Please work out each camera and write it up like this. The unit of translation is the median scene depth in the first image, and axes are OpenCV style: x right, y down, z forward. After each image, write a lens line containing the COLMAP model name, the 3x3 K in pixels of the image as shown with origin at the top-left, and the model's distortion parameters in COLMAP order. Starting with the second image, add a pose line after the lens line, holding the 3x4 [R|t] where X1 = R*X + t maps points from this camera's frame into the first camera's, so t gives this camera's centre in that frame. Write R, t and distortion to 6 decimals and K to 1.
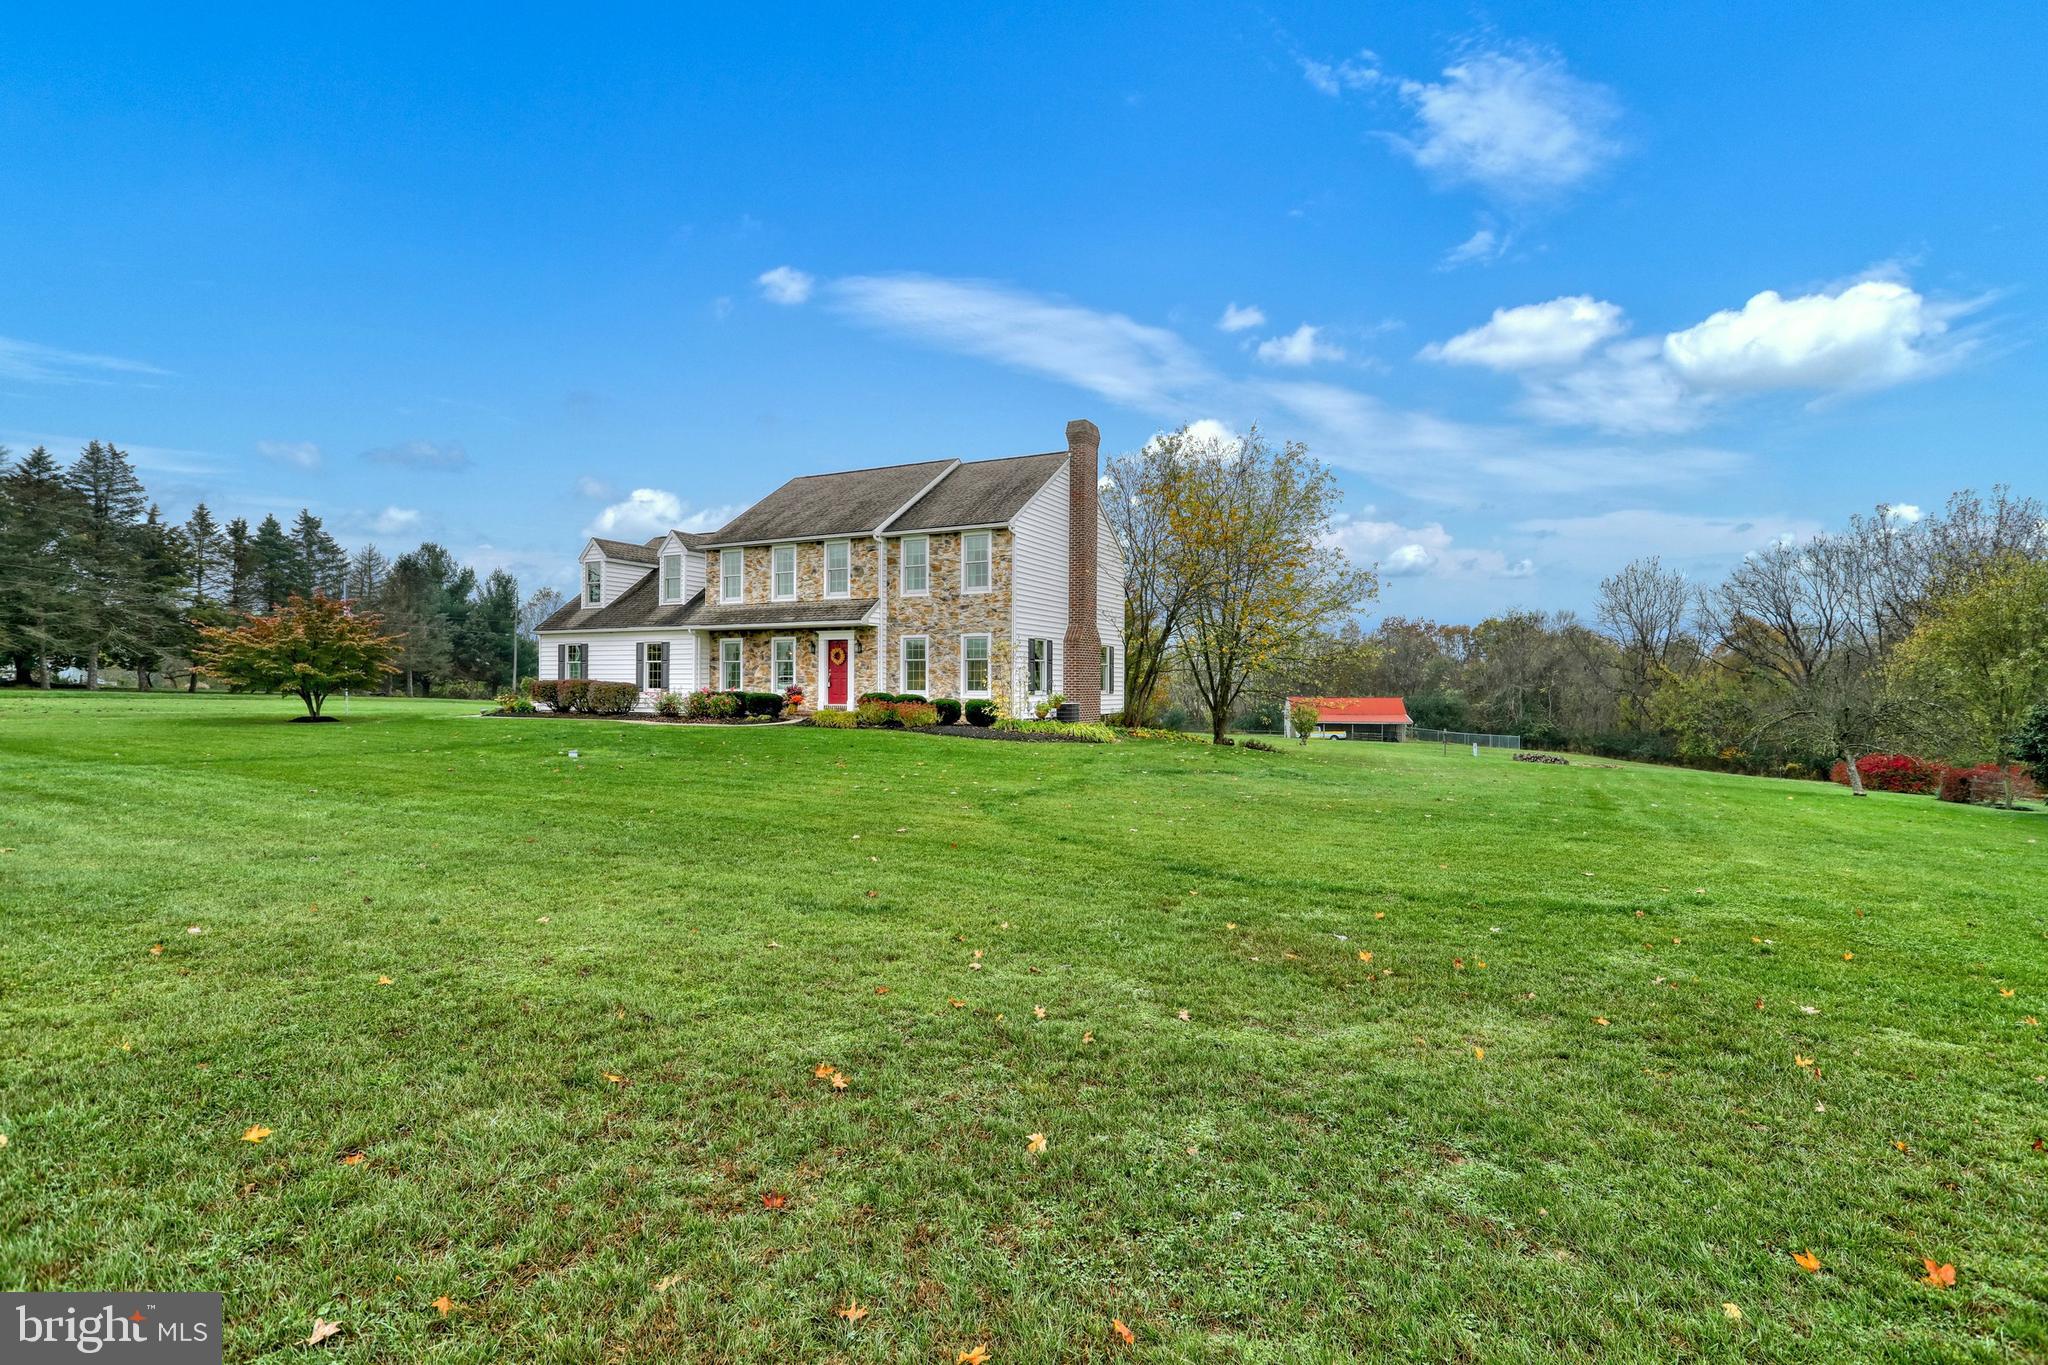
lens RADIAL K [[974.2, 0, 1024.2], [0, 974.2, 683.3], [0, 0, 1]] dist [-0.003271, 0.003257]
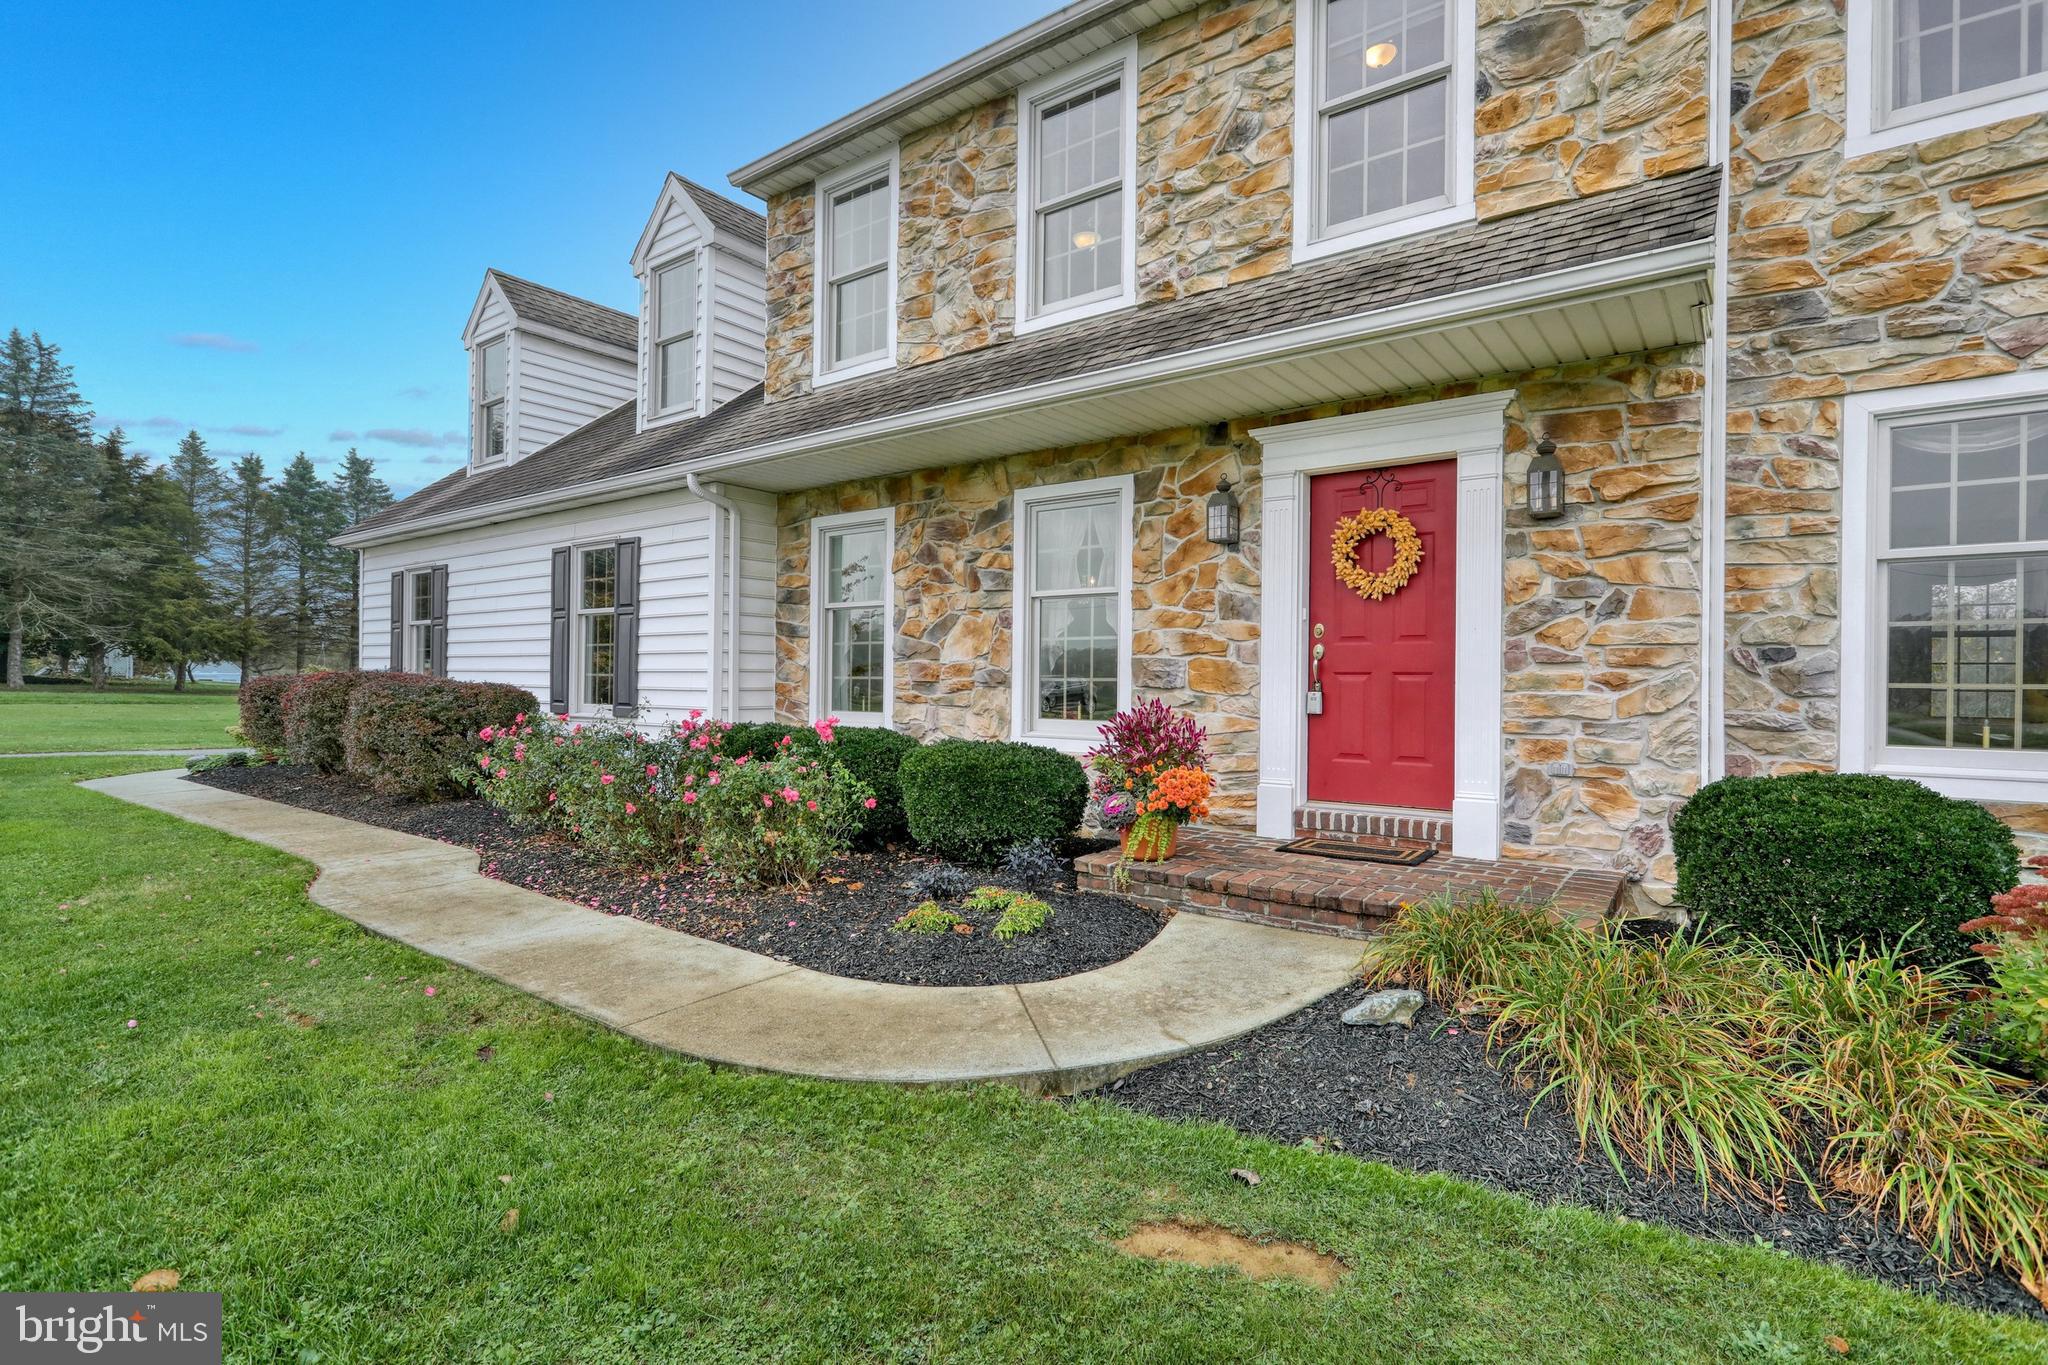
lens RADIAL K [[974.2, 0, 1025.0], [0, 974.2, 682.2], [0, 0, 1]] dist [-0.003271, 0.003257]
pose [[0.984995, 0.006374, -0.172466, -0.213228], [-0.006674, 0.999977, -0.001158, -0.002286], [0.172454, 0.002292, 0.985015, 0.760527]]
